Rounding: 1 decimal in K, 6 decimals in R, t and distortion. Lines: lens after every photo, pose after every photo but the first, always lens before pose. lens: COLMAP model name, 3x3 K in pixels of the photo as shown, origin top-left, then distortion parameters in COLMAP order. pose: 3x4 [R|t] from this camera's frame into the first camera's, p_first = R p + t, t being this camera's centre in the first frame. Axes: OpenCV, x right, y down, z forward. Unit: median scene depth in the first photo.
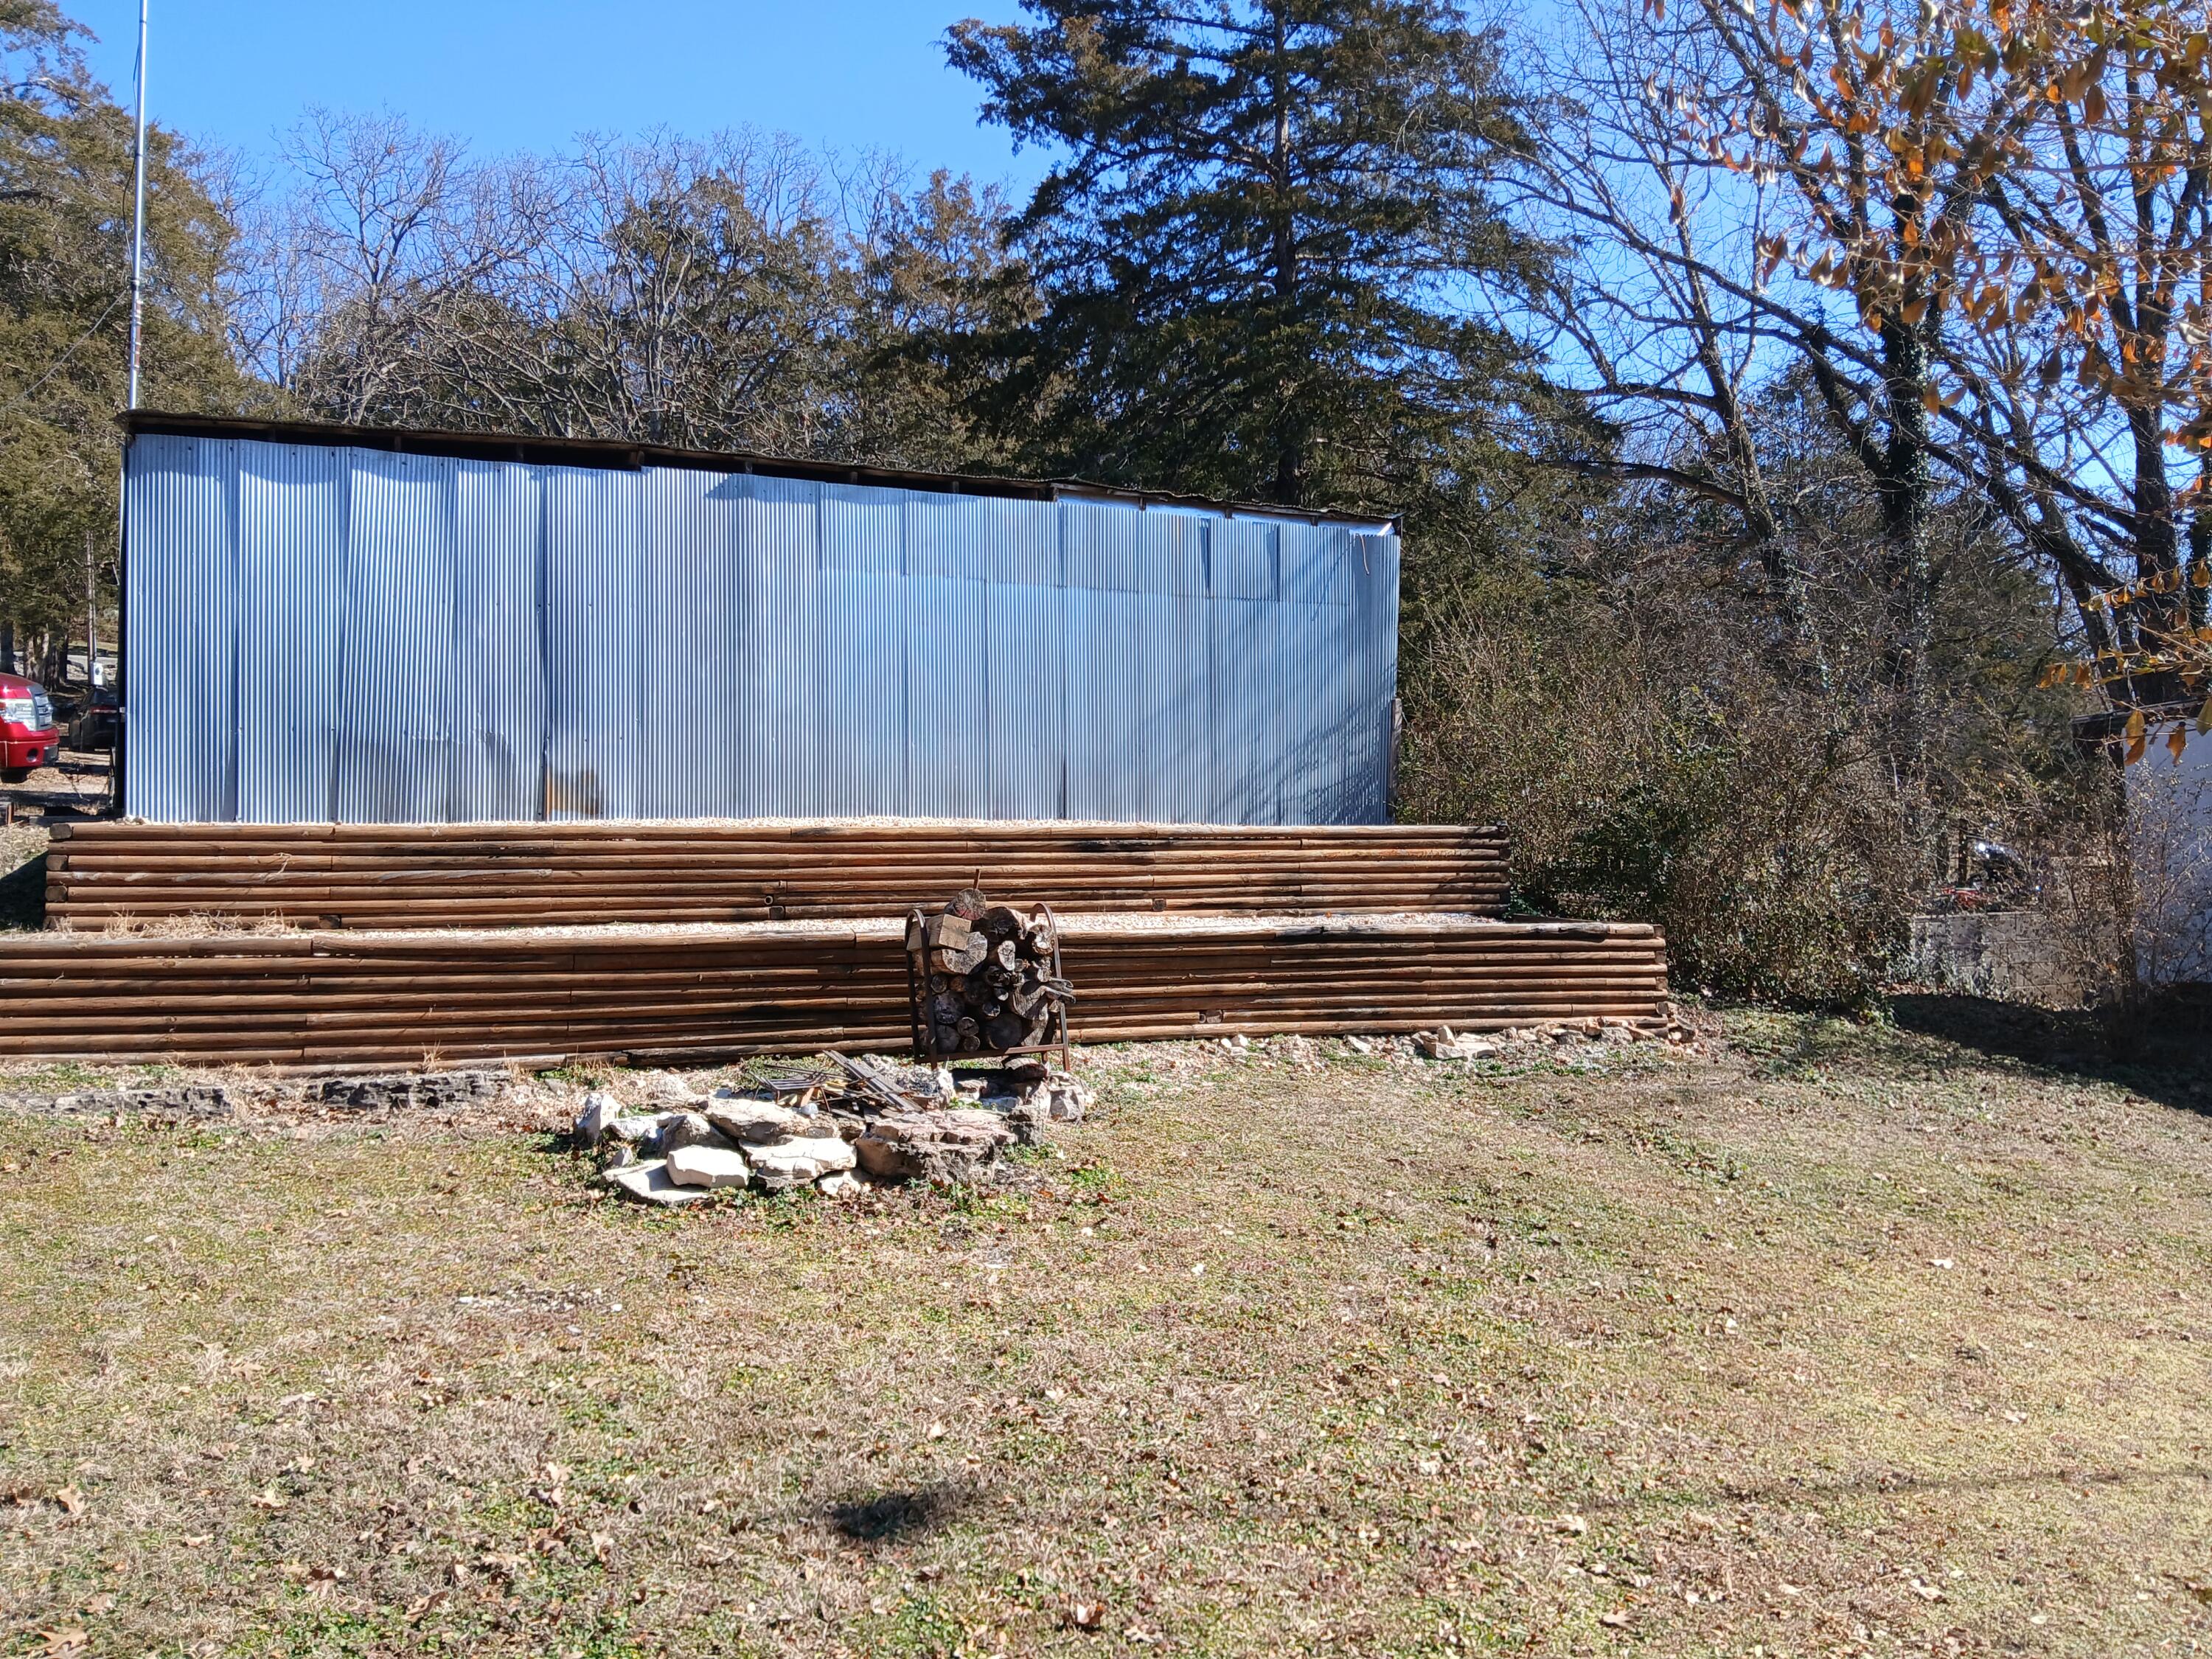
lens RADIAL K [[1865.9, 0, 1106.0], [0, 1865.9, 829.5], [0, 0, 1]] dist [0.005764, -0.064849]
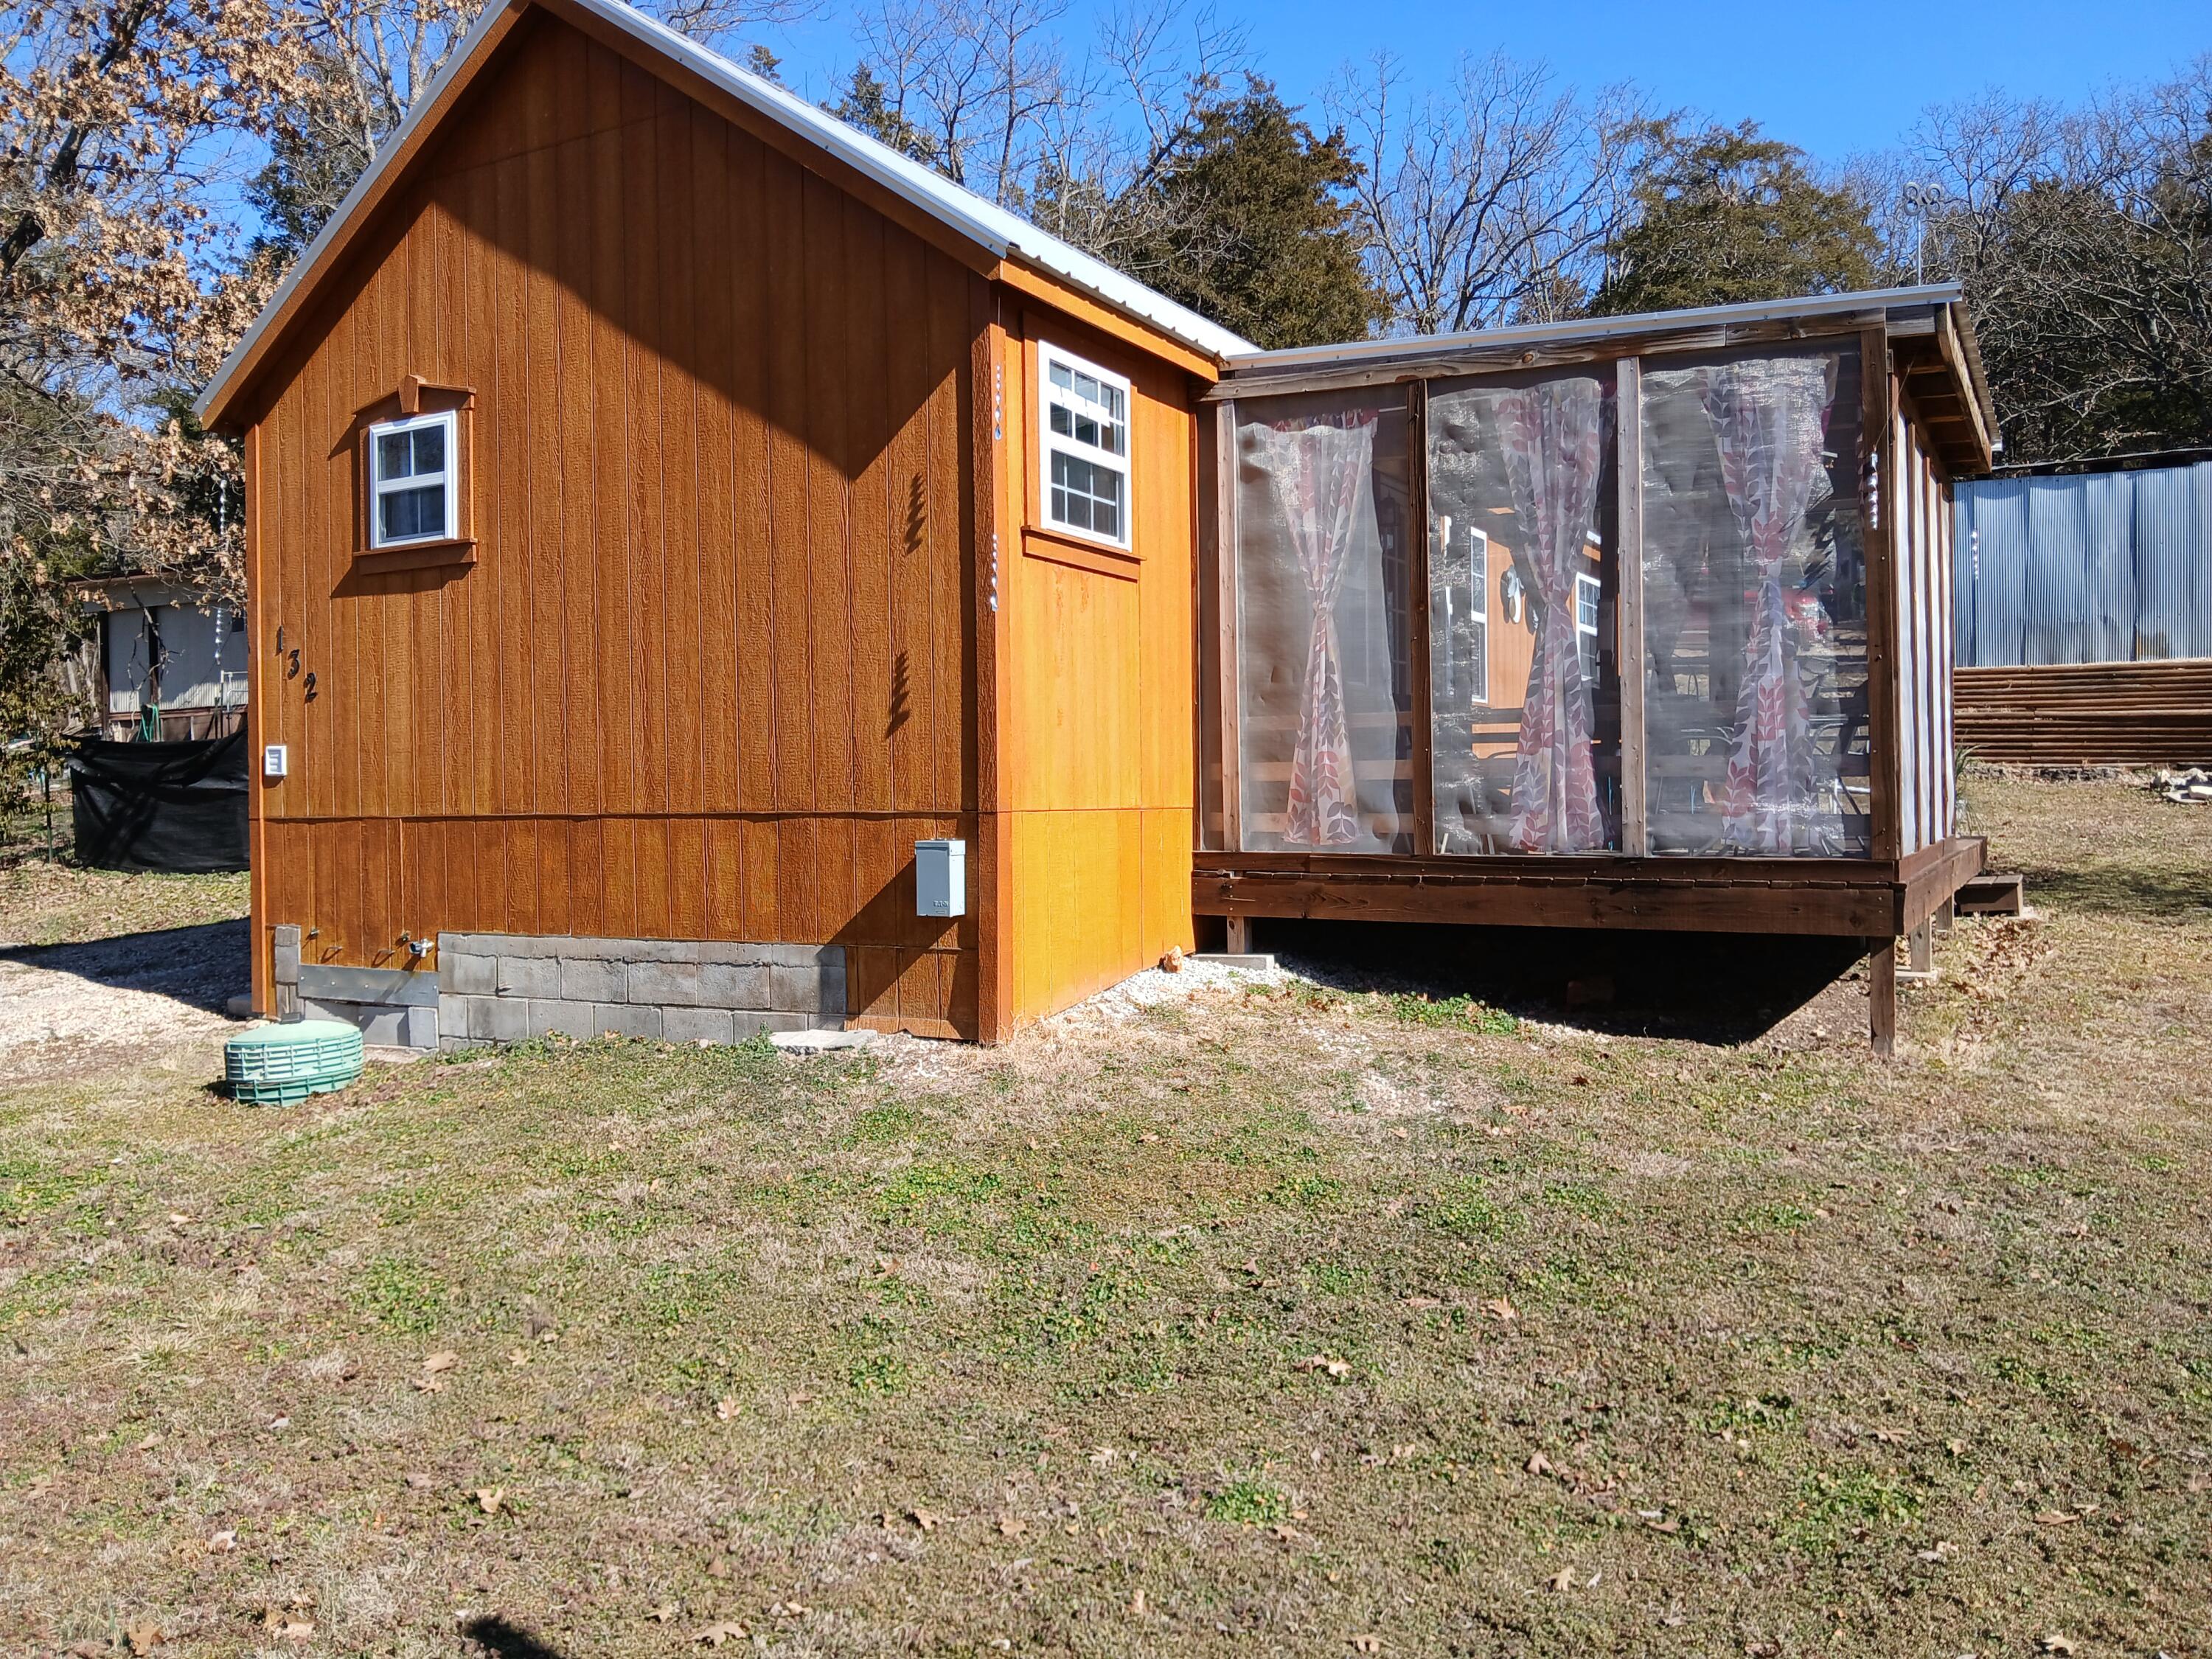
lens RADIAL K [[1865.9, 0, 1106.0], [0, 1865.9, 829.5], [0, 0, 1]] dist [0.005764, -0.064849]
pose [[0.702146, 0.025860, -0.711563, 0.323565], [0.030731, 0.997308, 0.066569, 0.008800], [0.711370, -0.068608, 0.699461, -1.115427]]
